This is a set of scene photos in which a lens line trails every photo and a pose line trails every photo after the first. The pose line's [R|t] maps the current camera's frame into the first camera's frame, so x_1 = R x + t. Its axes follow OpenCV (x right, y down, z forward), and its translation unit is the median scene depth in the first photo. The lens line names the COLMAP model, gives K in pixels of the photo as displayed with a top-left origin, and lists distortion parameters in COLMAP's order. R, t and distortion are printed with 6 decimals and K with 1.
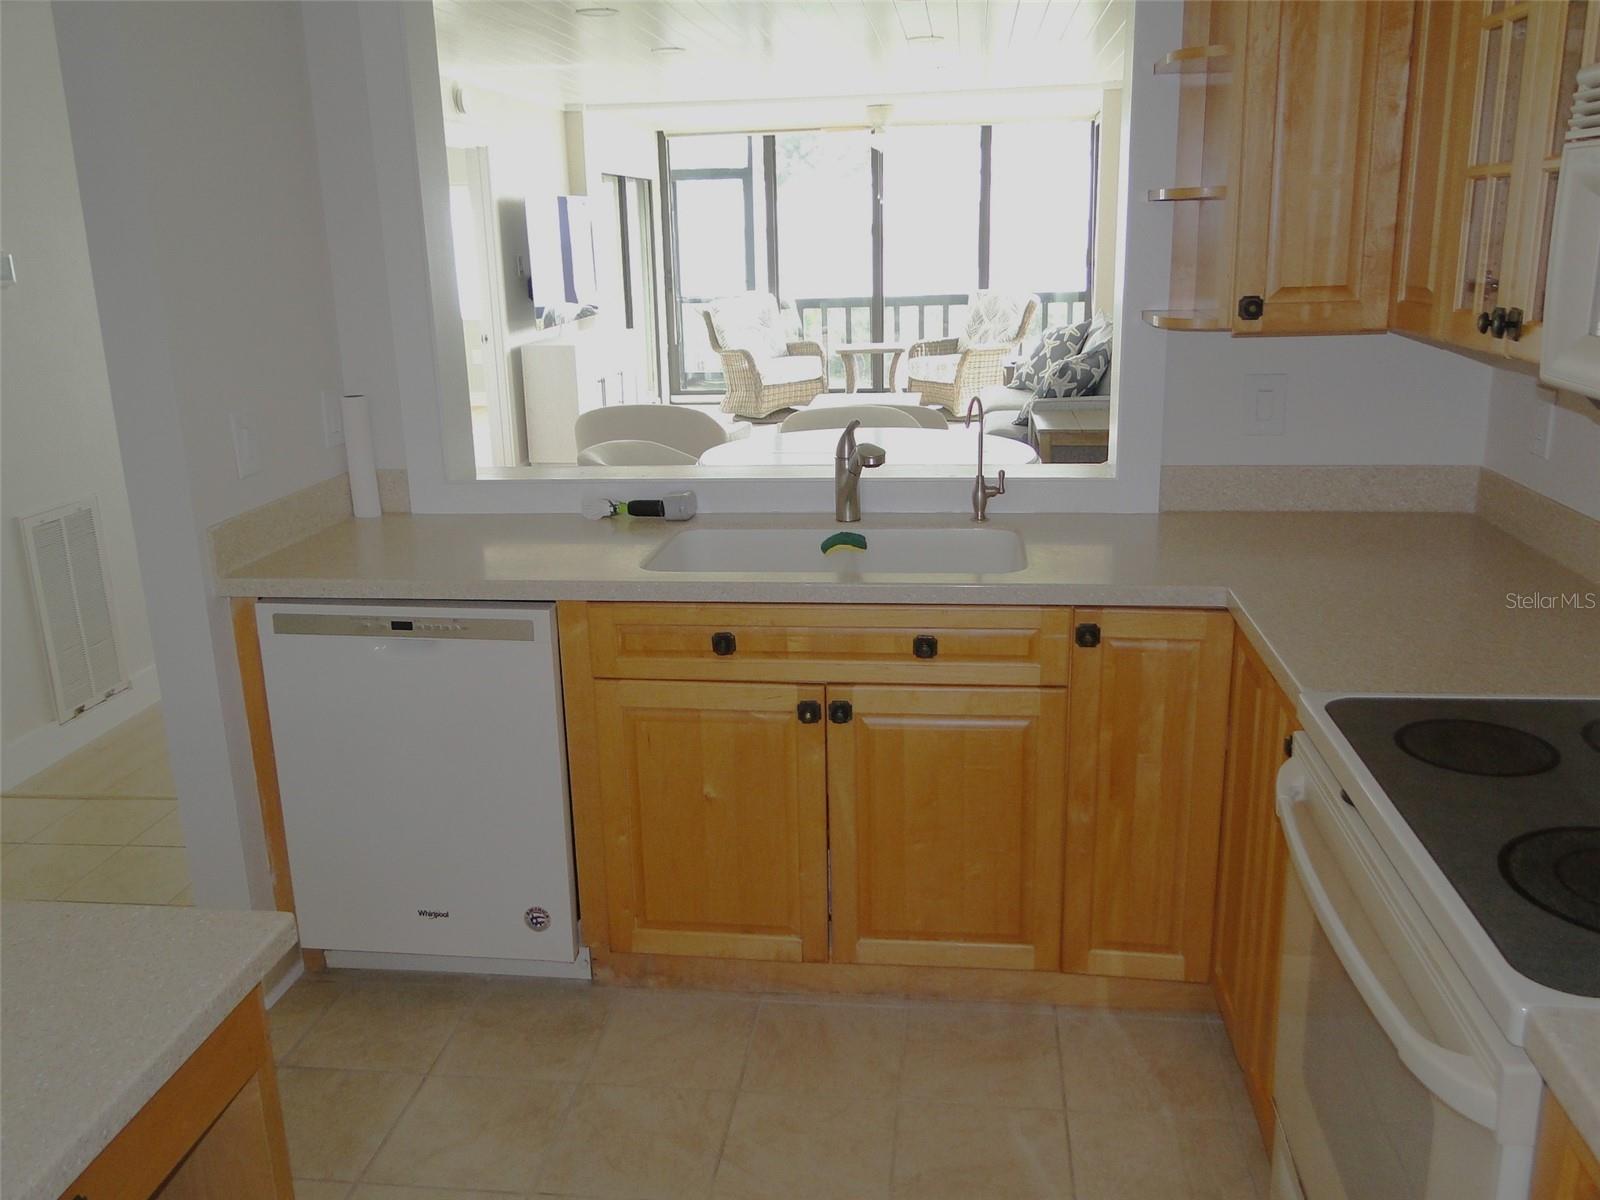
lens RADIAL K [[1315.0, 0, 800.0], [0, 1315.0, 600.0], [0, 0, 1]] dist [0.015171, -0.046893]
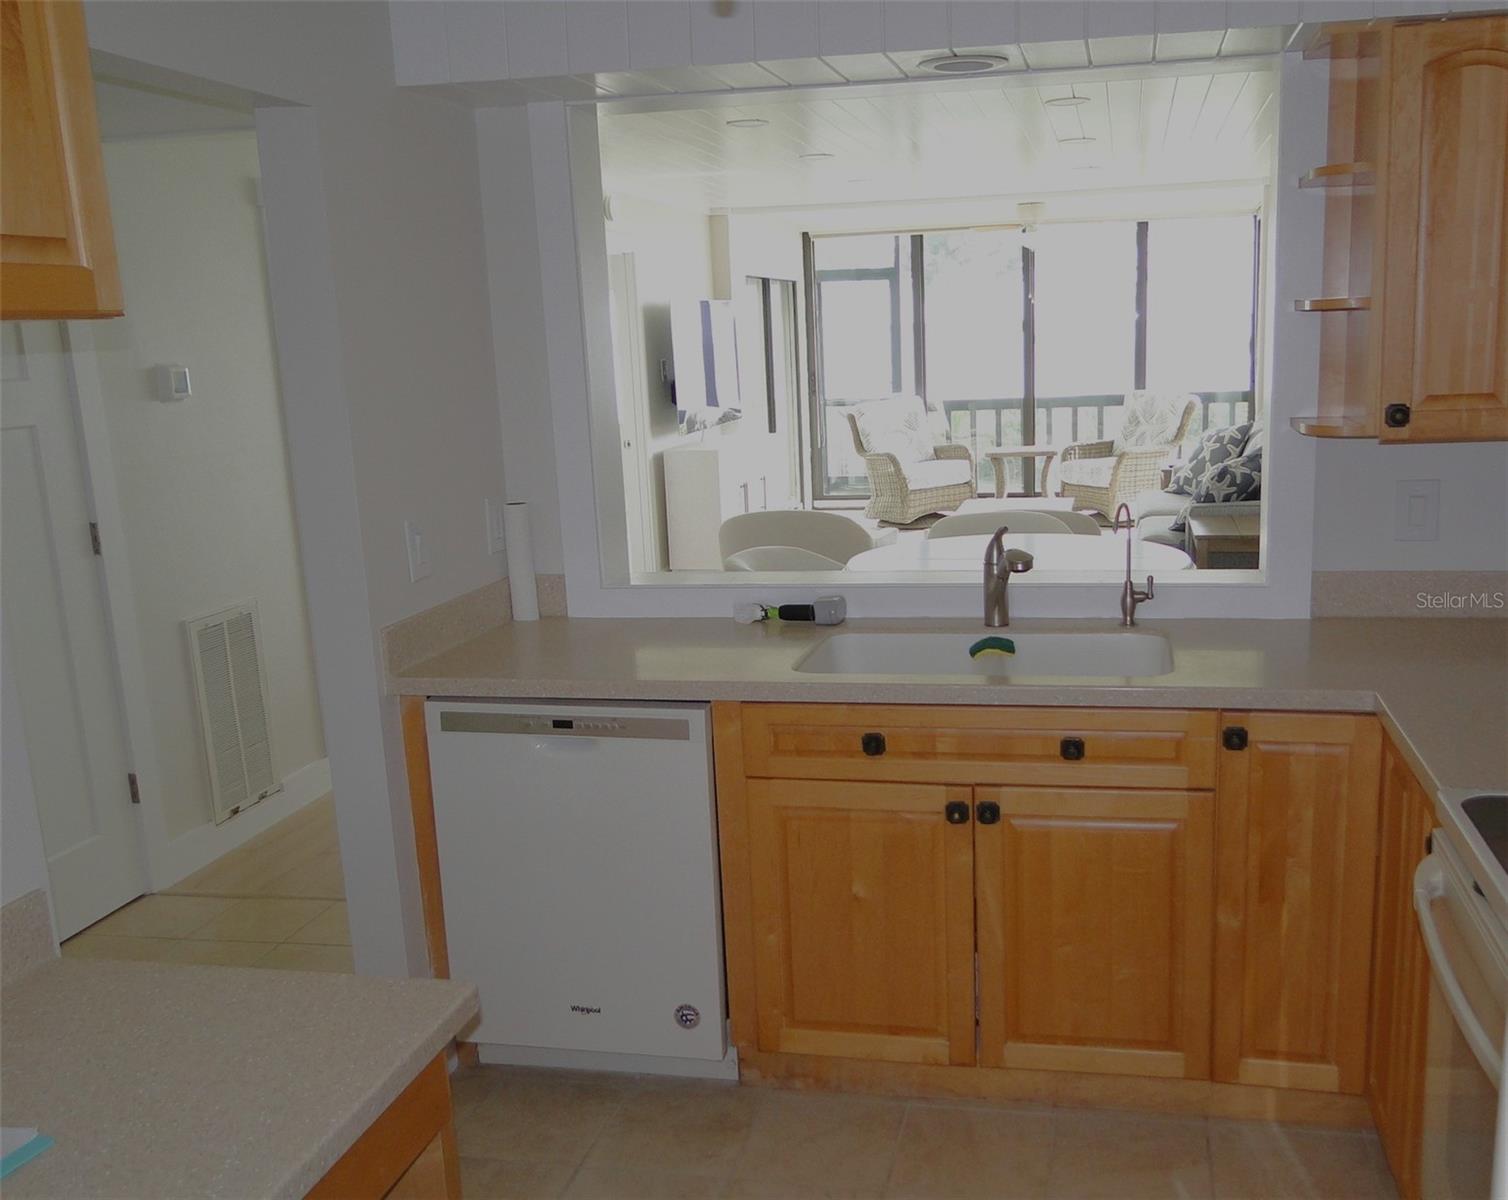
lens RADIAL K [[1406.9, 0, 855.7], [0, 1406.9, 632.6], [0, 0, 1]] dist [0.003585, -0.005414]
pose [[0.997923, 0.003936, -0.064292, -0.001743], [-0.007781, 0.998188, -0.059666, 0.010884], [0.063940, 0.060043, 0.996146, -0.083929]]
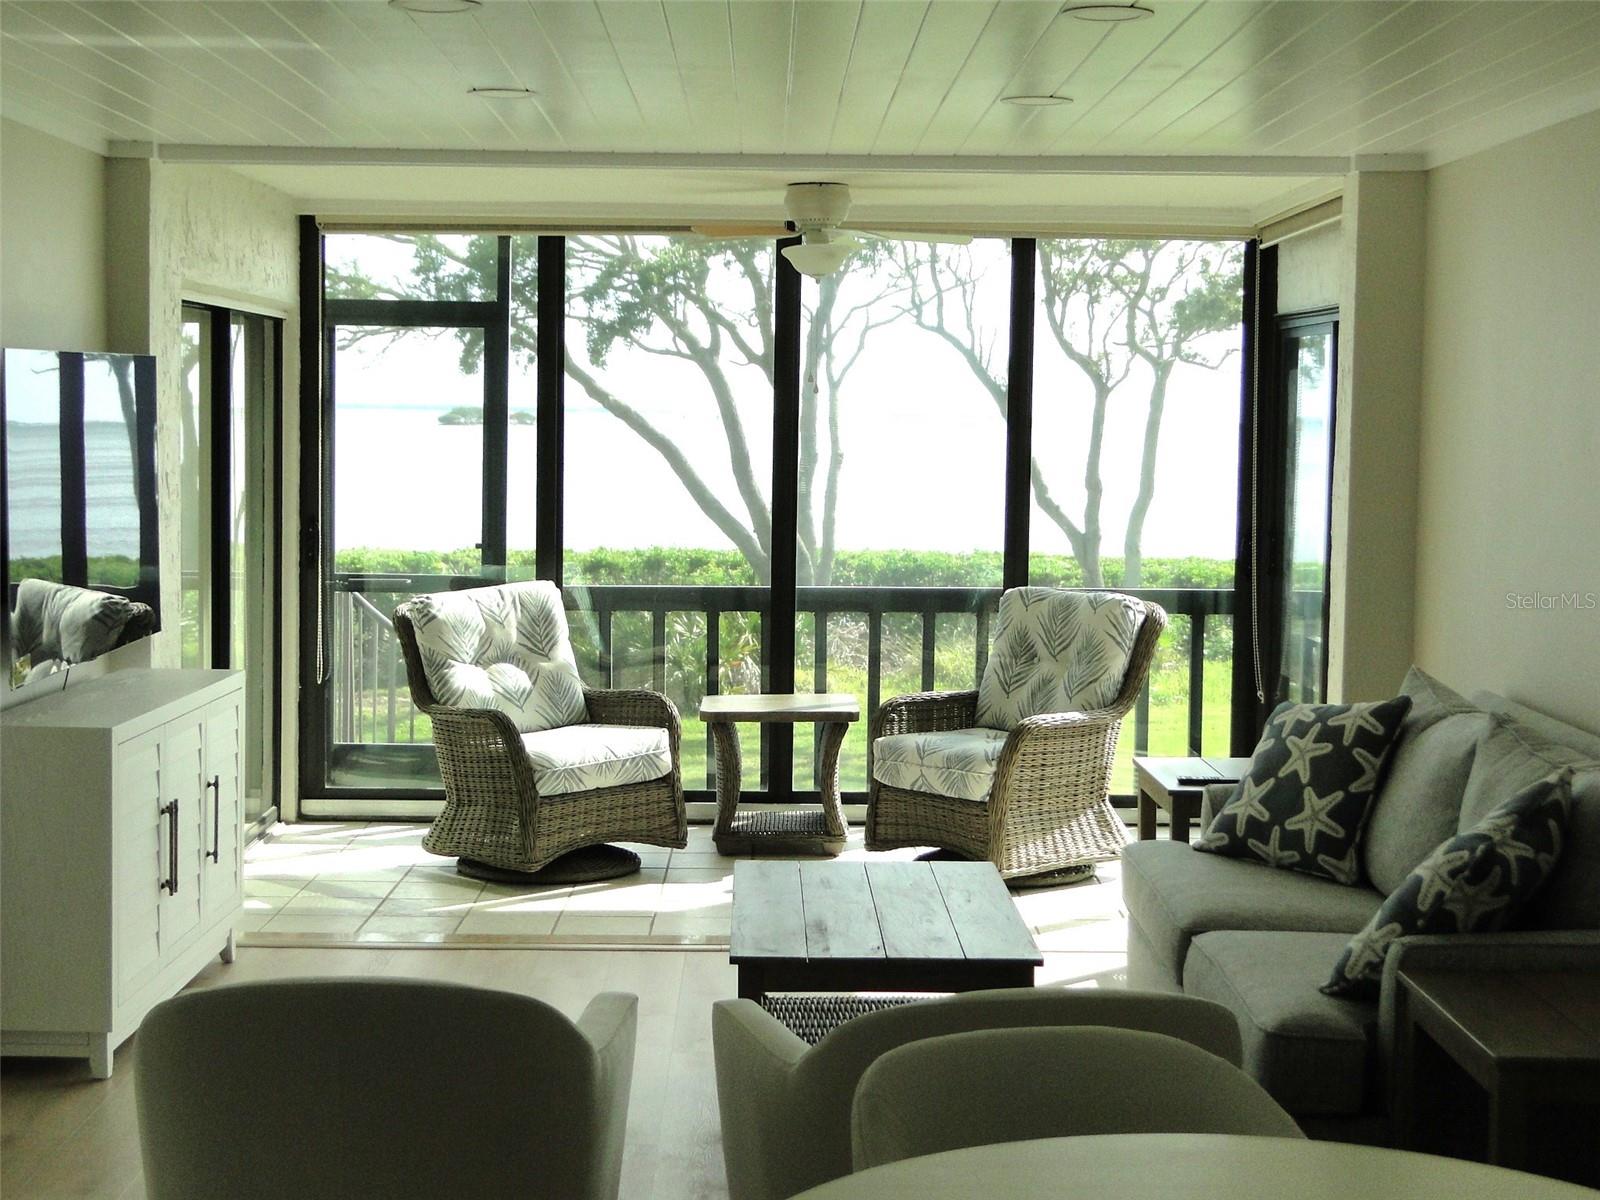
lens RADIAL K [[2448.7, 0, 800.0], [0, 2448.7, 600.0], [0, 0, 1]] dist [0.018079, 0.044856]
pose [[0.989702, 0.026134, 0.140734, -0.212647], [0.002073, 0.980472, -0.196648, -0.256259], [-0.143125, 0.194915, 0.970321, 0.770777]]
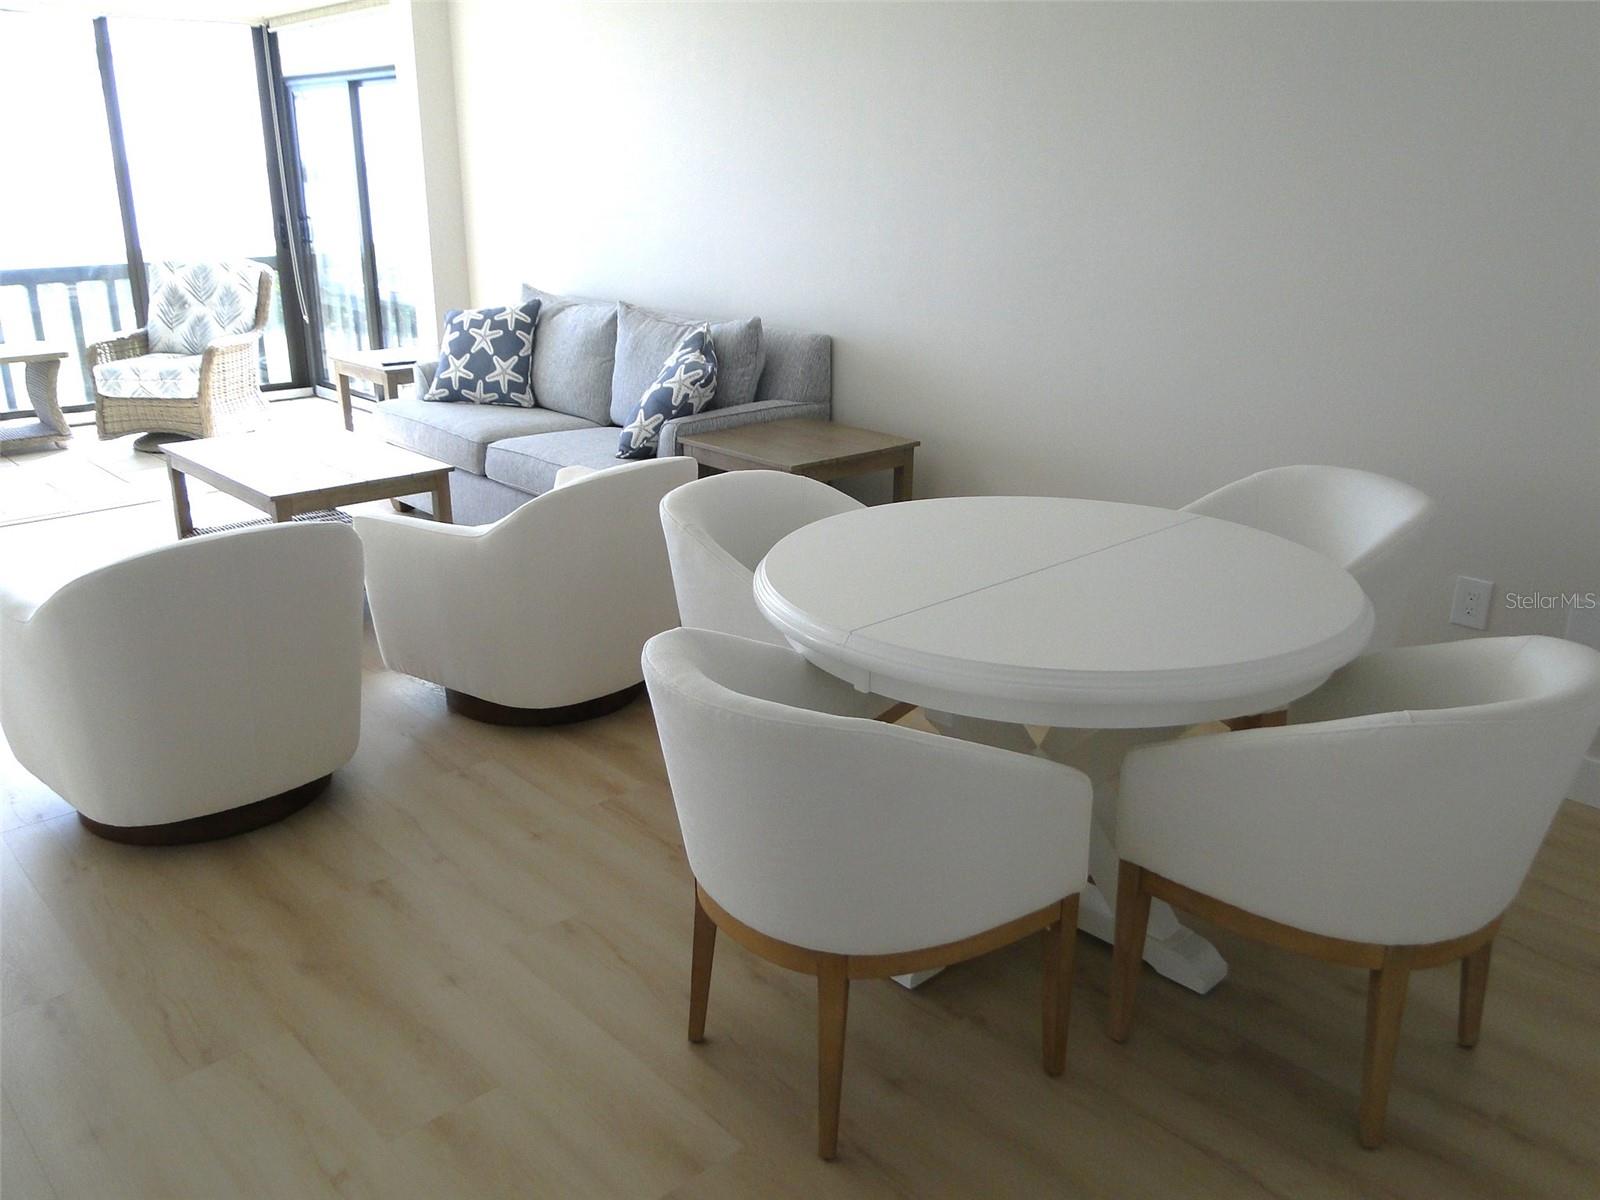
lens RADIAL K [[1315.0, 0, 800.0], [0, 1315.0, 600.0], [0, 0, 1]] dist [0.015171, -0.046893]
pose [[0.646352, -0.215772, 0.731896, -0.731517], [0.189016, 0.974566, 0.120390, -0.304858], [-0.739258, 0.060525, 0.670697, 1.129001]]
